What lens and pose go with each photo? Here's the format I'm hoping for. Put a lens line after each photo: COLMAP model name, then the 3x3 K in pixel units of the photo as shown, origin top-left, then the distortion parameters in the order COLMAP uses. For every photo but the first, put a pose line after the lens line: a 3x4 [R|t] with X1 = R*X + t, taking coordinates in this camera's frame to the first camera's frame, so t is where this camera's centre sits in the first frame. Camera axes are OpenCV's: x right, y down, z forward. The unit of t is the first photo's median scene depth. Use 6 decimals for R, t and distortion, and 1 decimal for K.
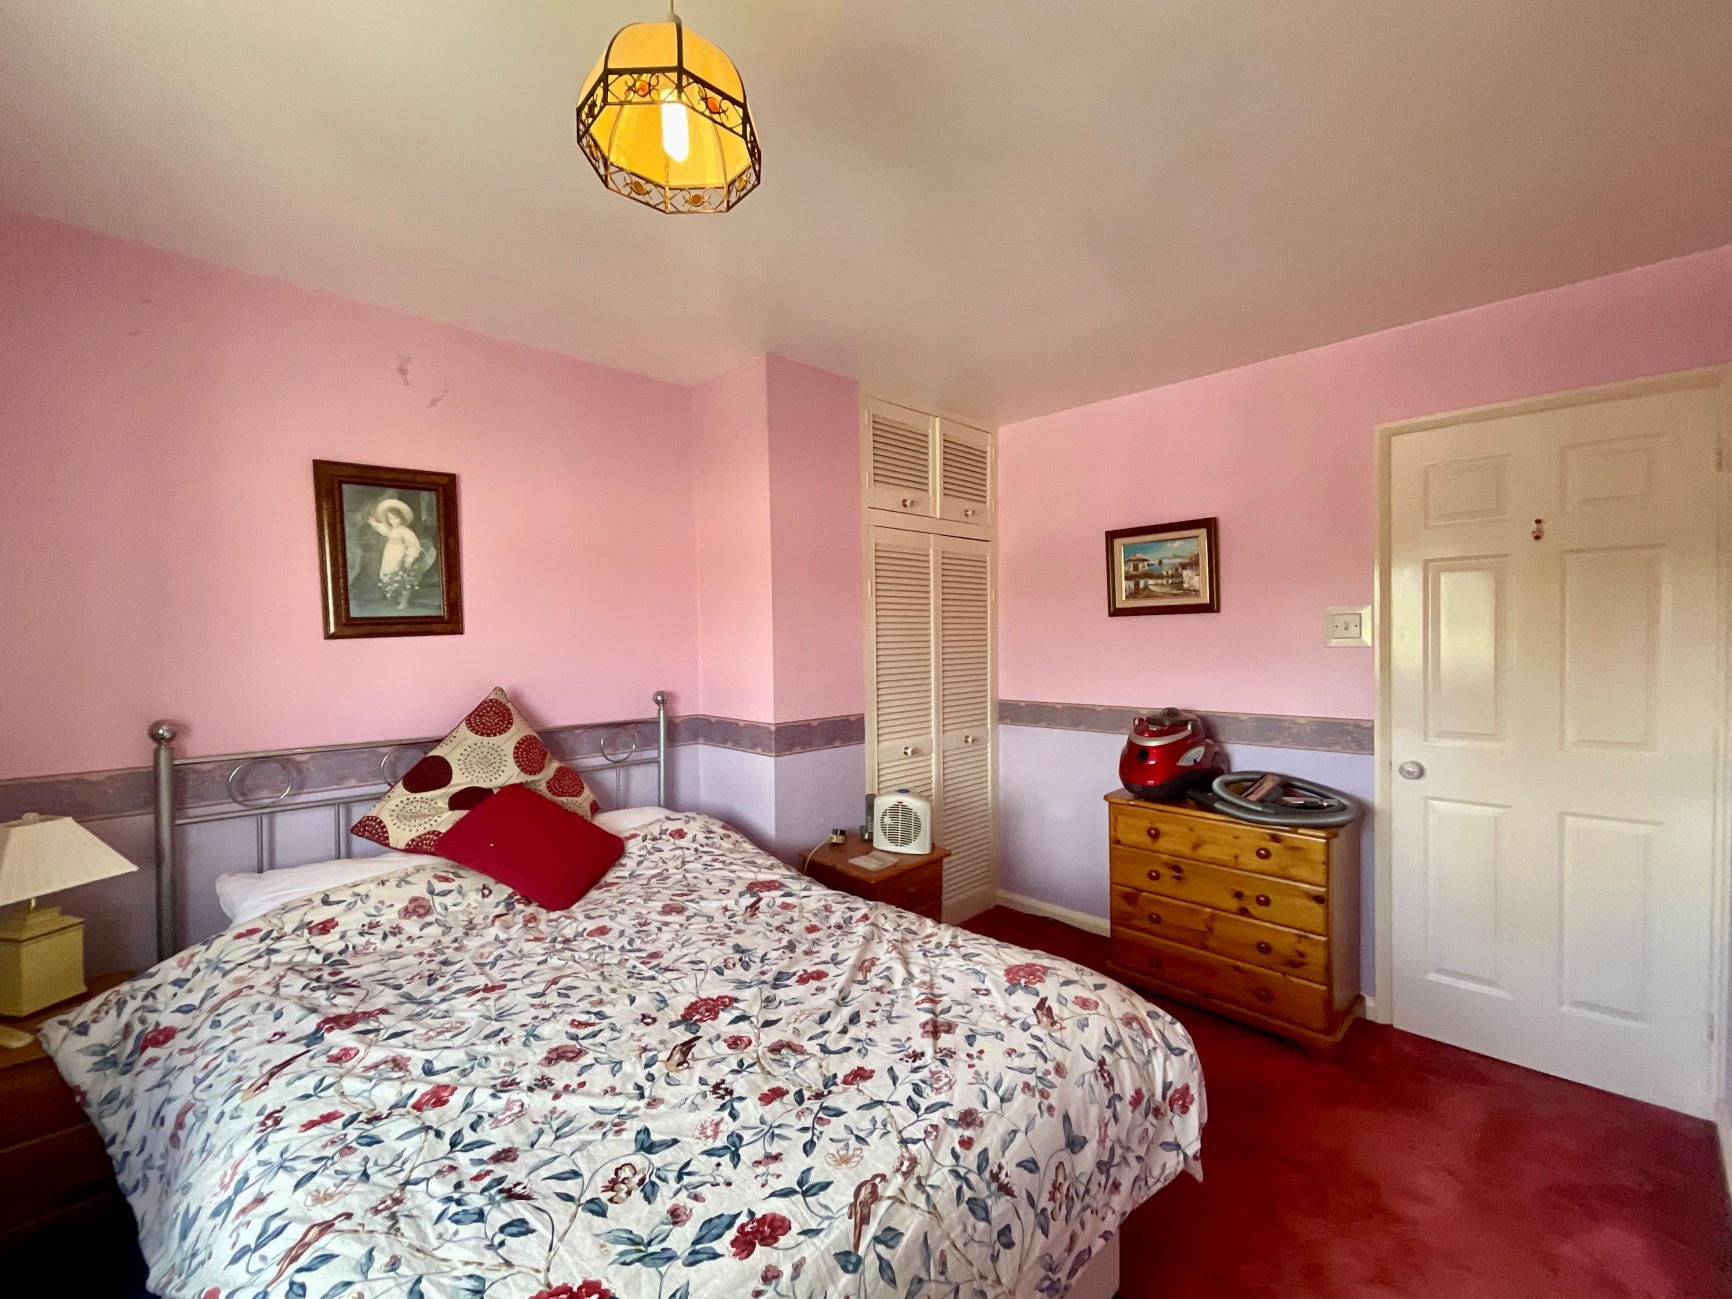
lens RADIAL K [[725.8, 0, 860.0], [0, 725.8, 652.6], [0, 0, 1]] dist [-0.003606, 0.000328]
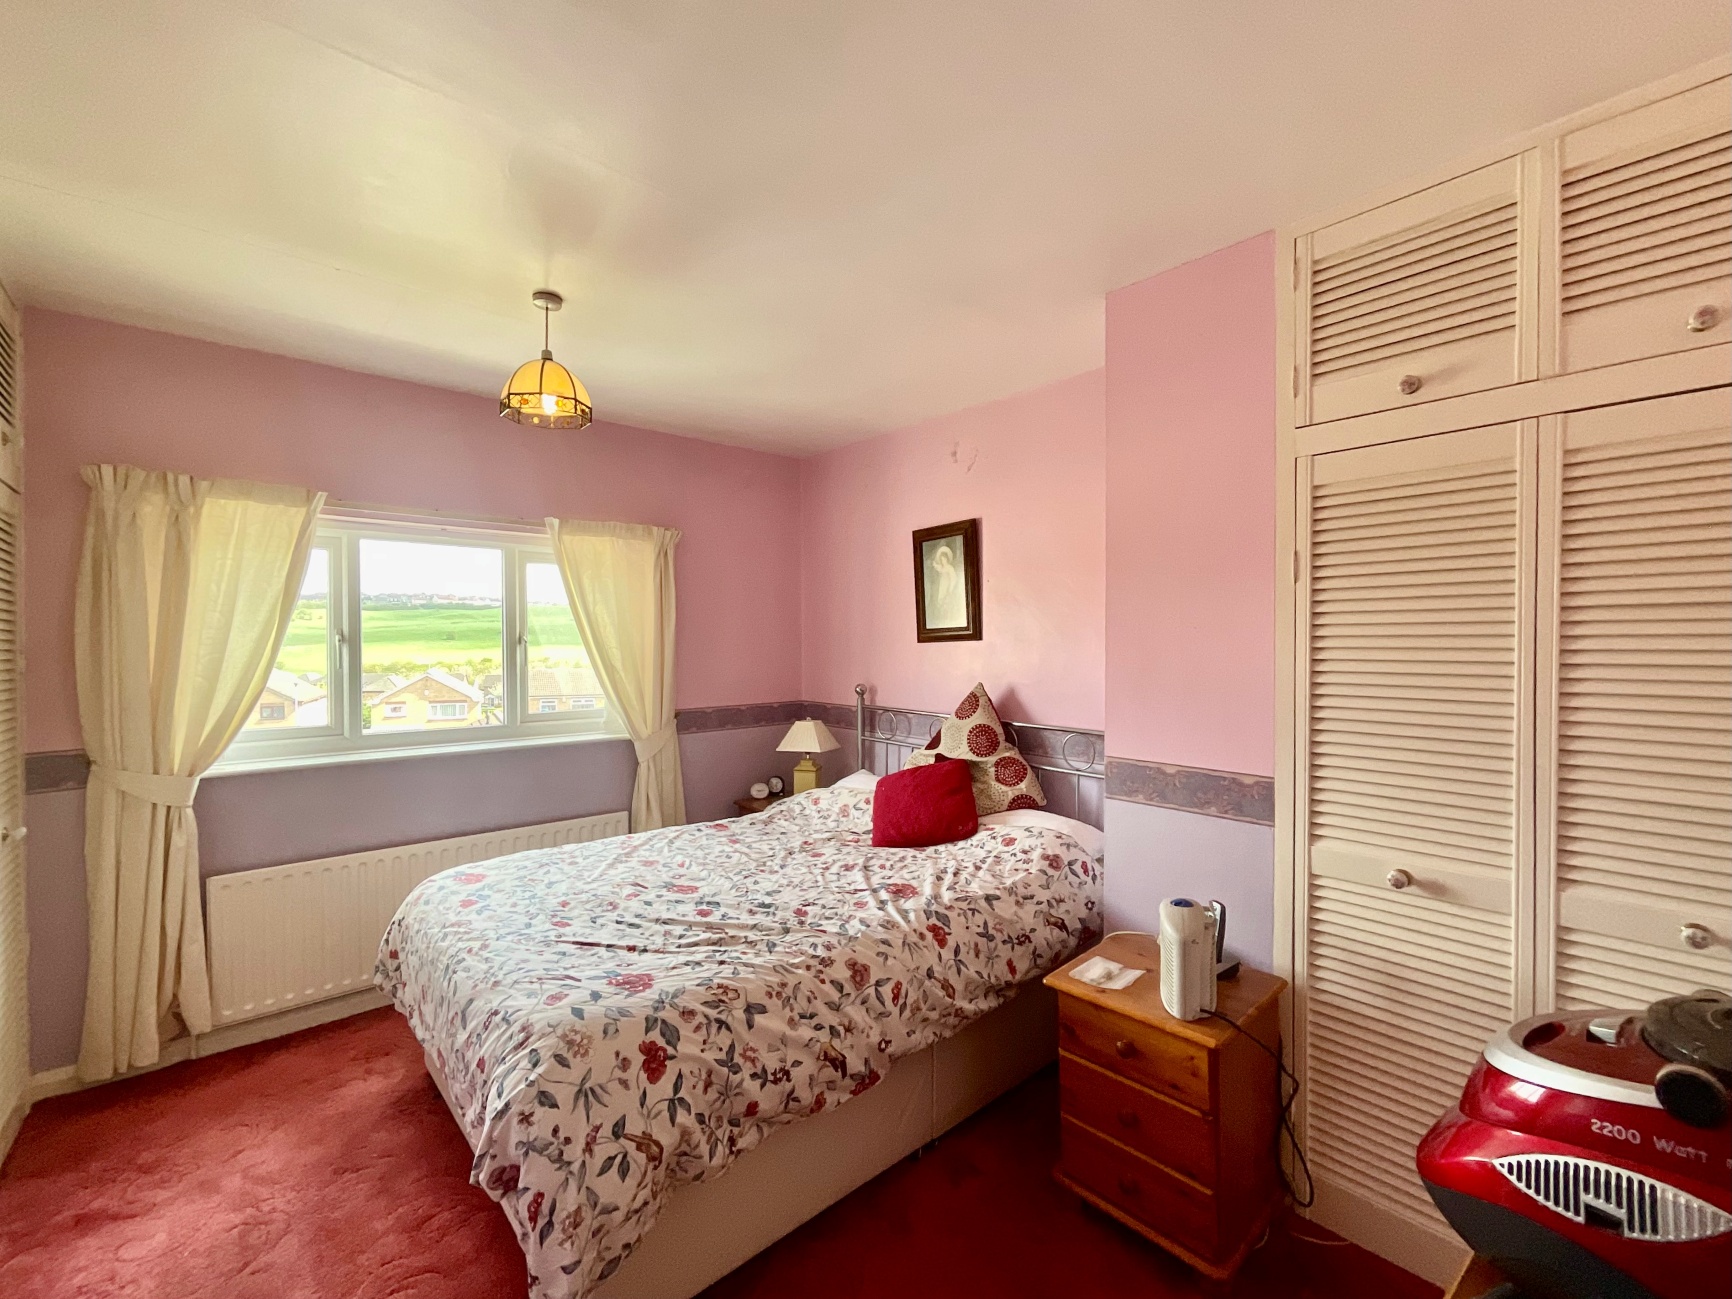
lens RADIAL K [[738.0, 0, 866.0], [0, 738.0, 649.5], [0, 0, 1]] dist [0.017821, 0.000033]
pose [[-0.044314, 0.024421, -0.998719, 0.976033], [-0.020222, 0.999474, 0.025336, -0.047132], [0.998813, 0.021319, -0.043797, 1.063706]]
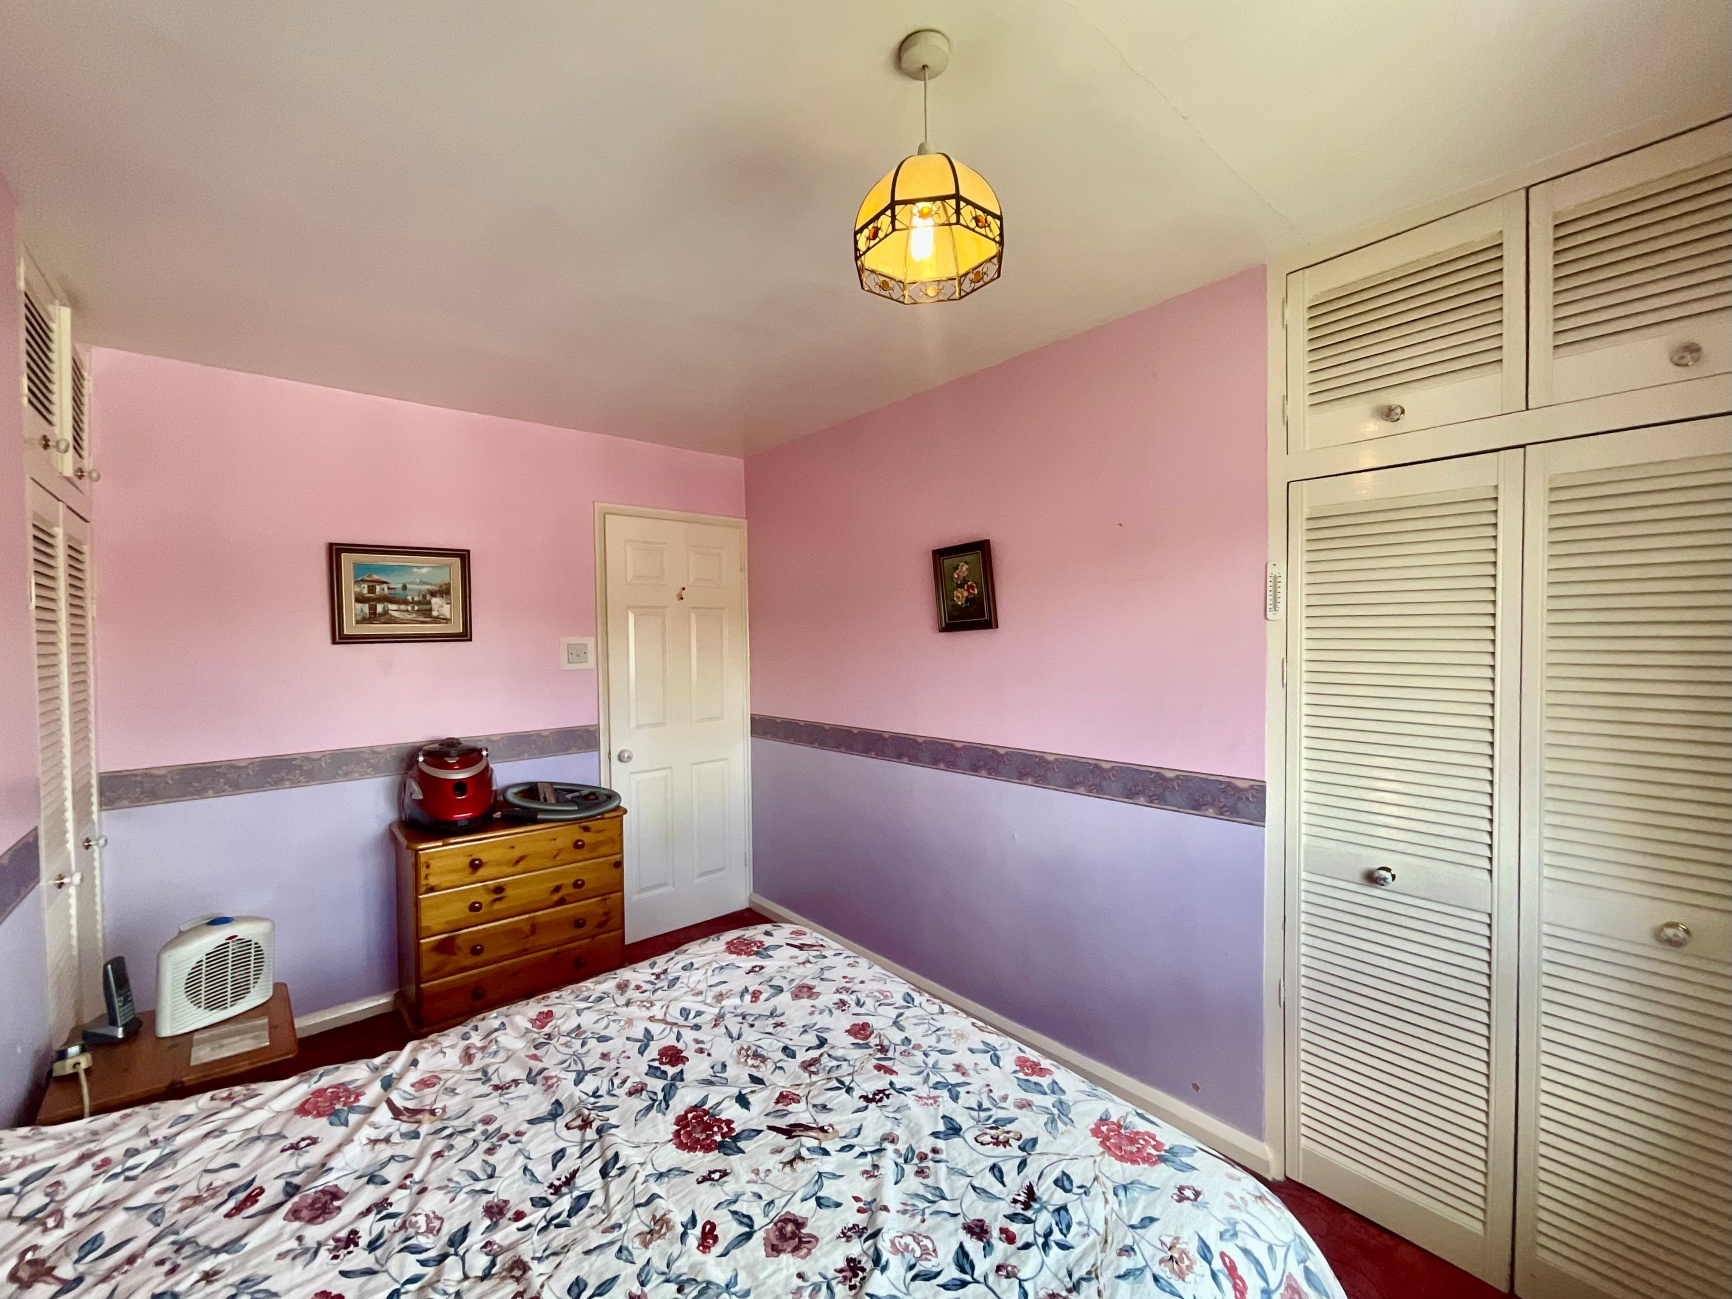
lens RADIAL K [[725.8, 0, 860.0], [0, 725.8, 652.6], [0, 0, 1]] dist [-0.003606, 0.000328]
pose [[0.066836, -0.009550, 0.997718, -0.747658], [0.036285, 0.999316, 0.007135, -0.038489], [-0.997104, 0.035725, 0.067136, 0.549430]]
